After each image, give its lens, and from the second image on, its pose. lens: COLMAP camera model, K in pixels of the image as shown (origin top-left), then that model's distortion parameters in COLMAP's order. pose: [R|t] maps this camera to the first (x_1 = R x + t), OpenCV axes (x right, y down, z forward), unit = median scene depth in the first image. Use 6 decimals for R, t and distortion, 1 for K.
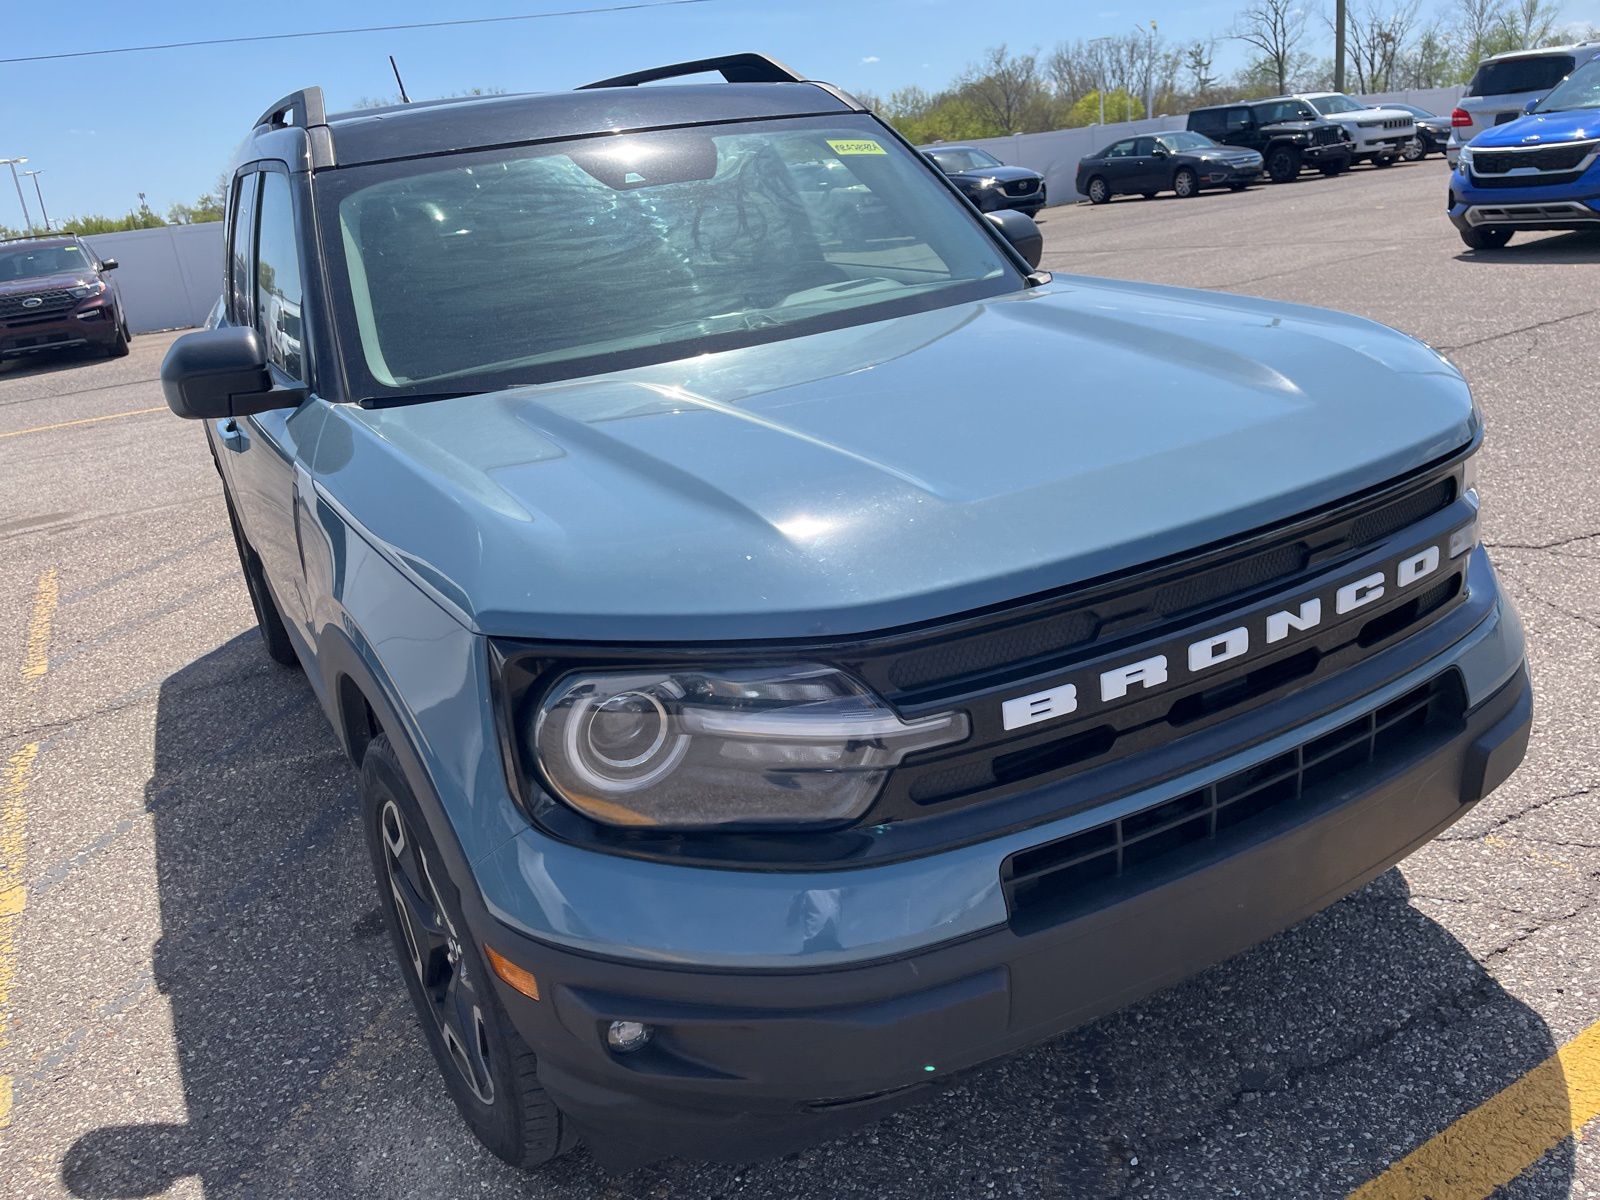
lens RADIAL K [[1207.8, 0, 787.6], [0, 1207.8, 609.3], [0, 0, 1]] dist [0.083006, -0.115299]
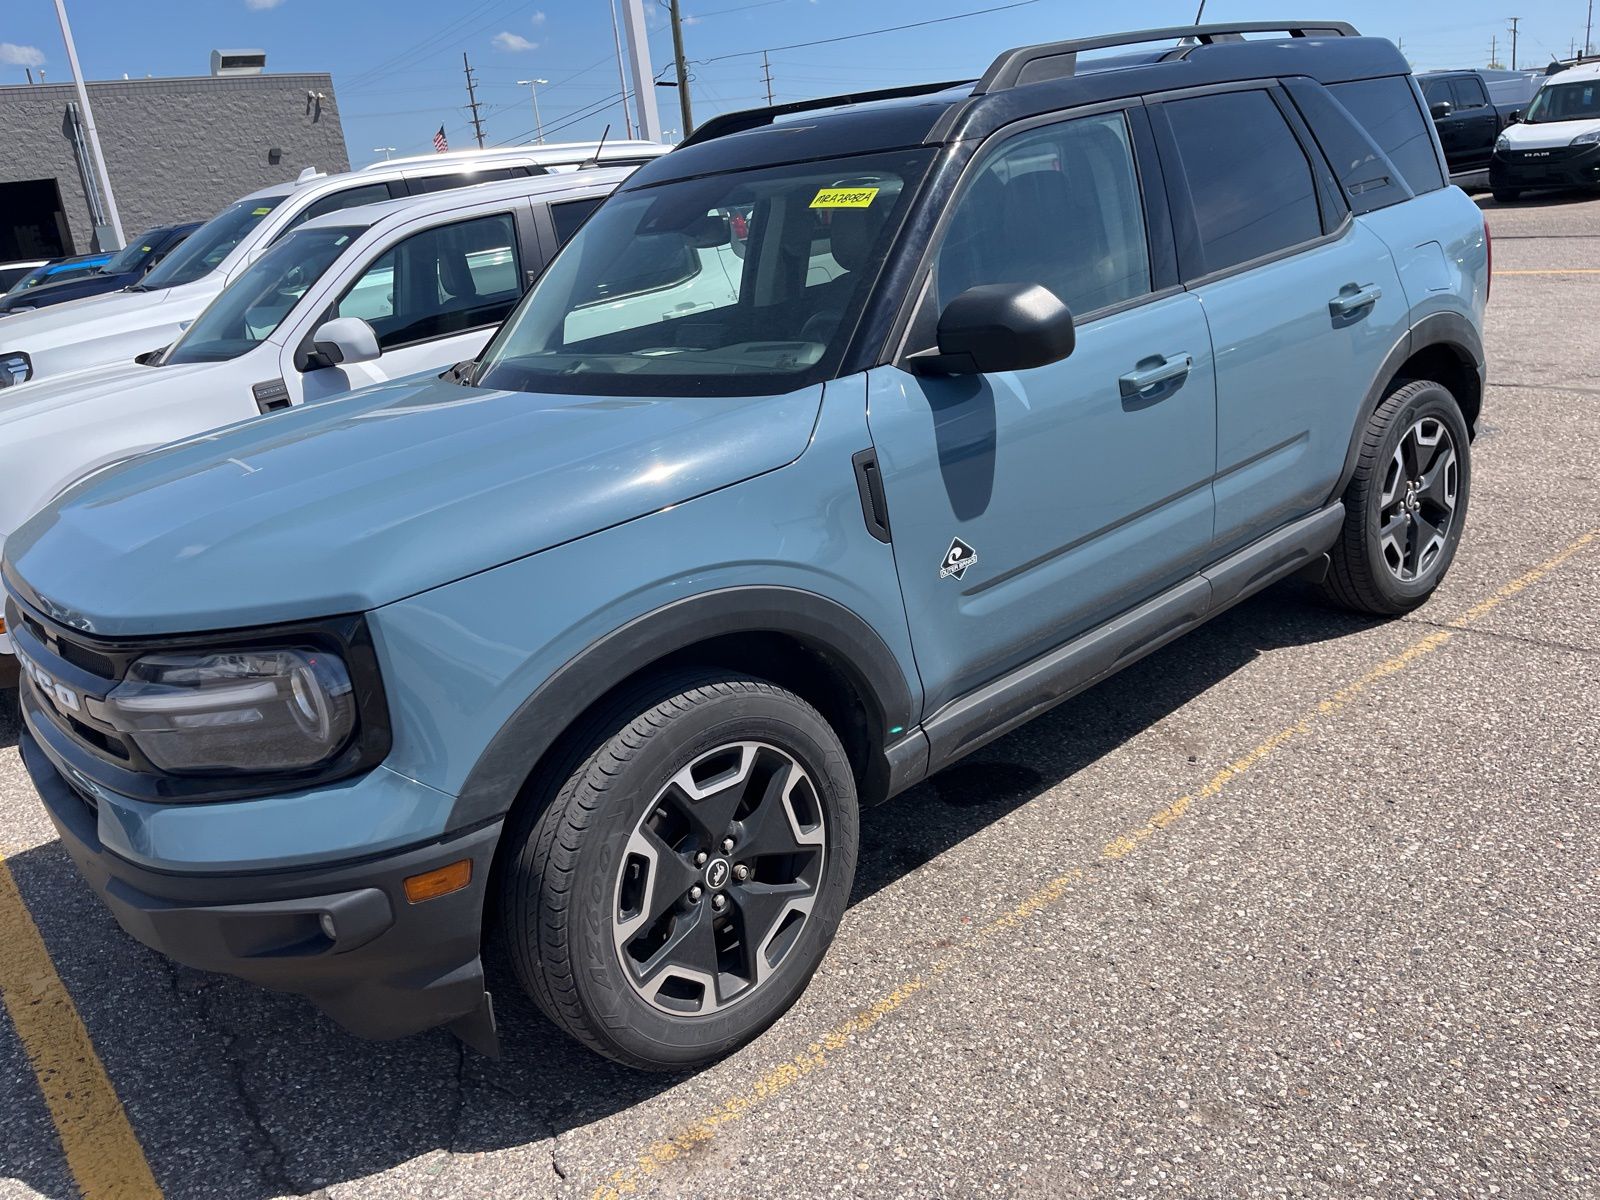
lens RADIAL K [[1207.8, 0, 785.2], [0, 1207.8, 601.5], [0, 0, 1]] dist [0.083006, -0.115299]
pose [[0.201037, 0.402079, -0.893262, 1.193705], [-0.243285, 0.903802, 0.352070, -0.507577], [0.948892, 0.146538, 0.279518, 0.917135]]
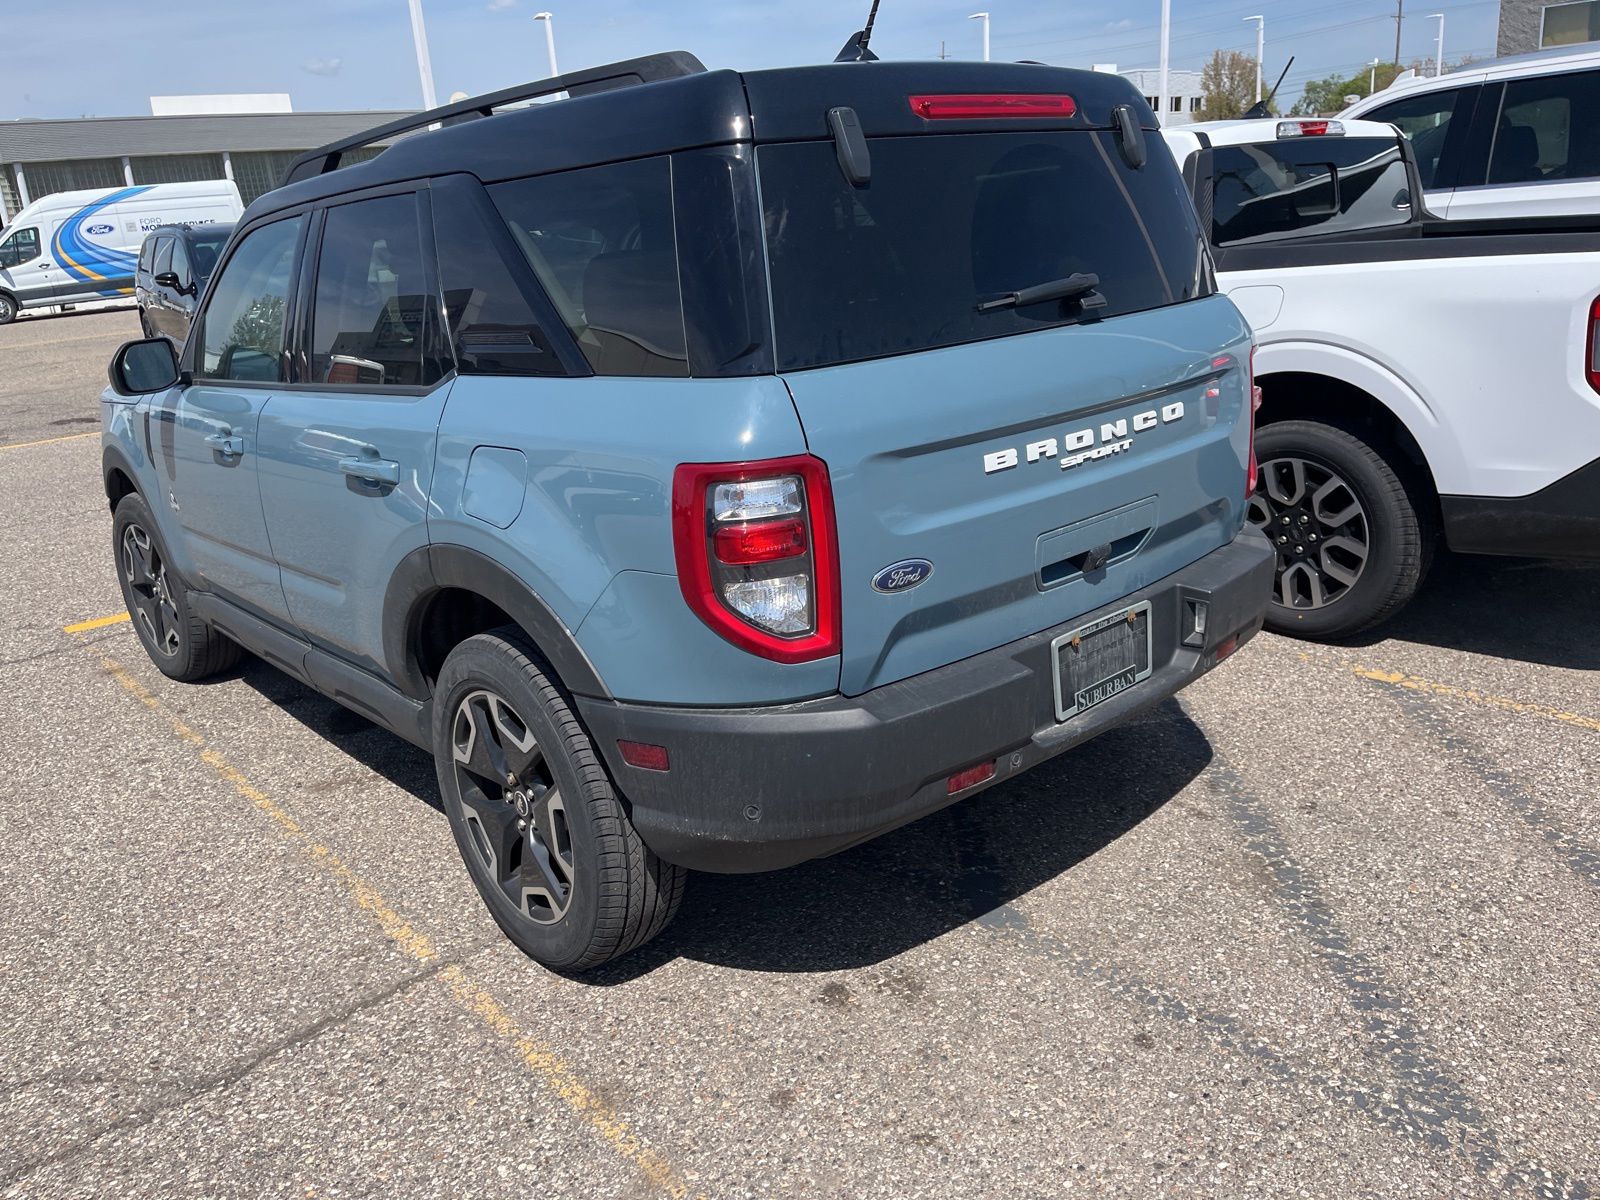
lens RADIAL K [[1207.8, 0, 786.4], [0, 1207.8, 601.0], [0, 0, 1]] dist [0.083006, -0.115299]
pose [[-0.959545, 0.245320, -0.138171, -0.247386], [0.108549, 0.775133, 0.622404, -1.047085], [0.259789, 0.582226, -0.770404, 2.908643]]
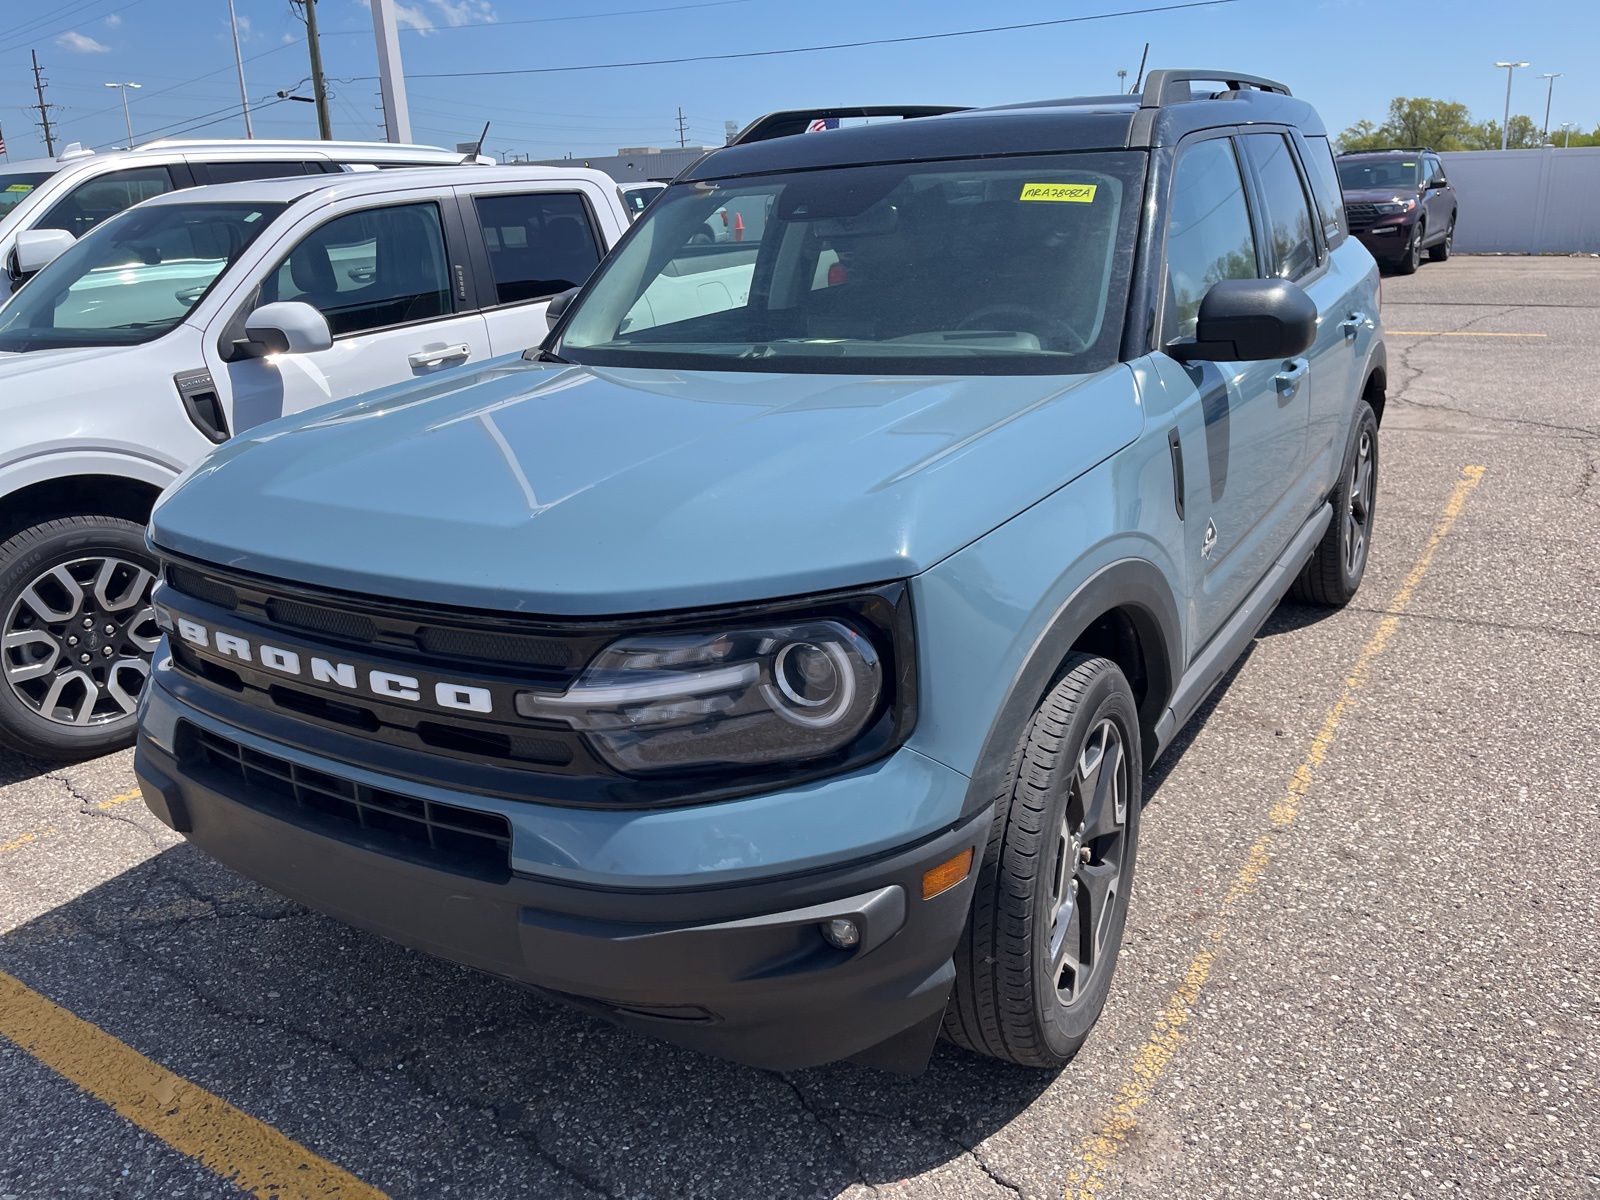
lens RADIAL K [[1207.8, 0, 790.1], [0, 1207.8, 584.5], [0, 0, 1]] dist [0.083006, -0.115299]
pose [[0.473450, 0.352305, -0.807296, 0.995587], [-0.307193, 0.925024, 0.223524, -0.301998], [0.825516, 0.142169, 0.546178, 0.450018]]
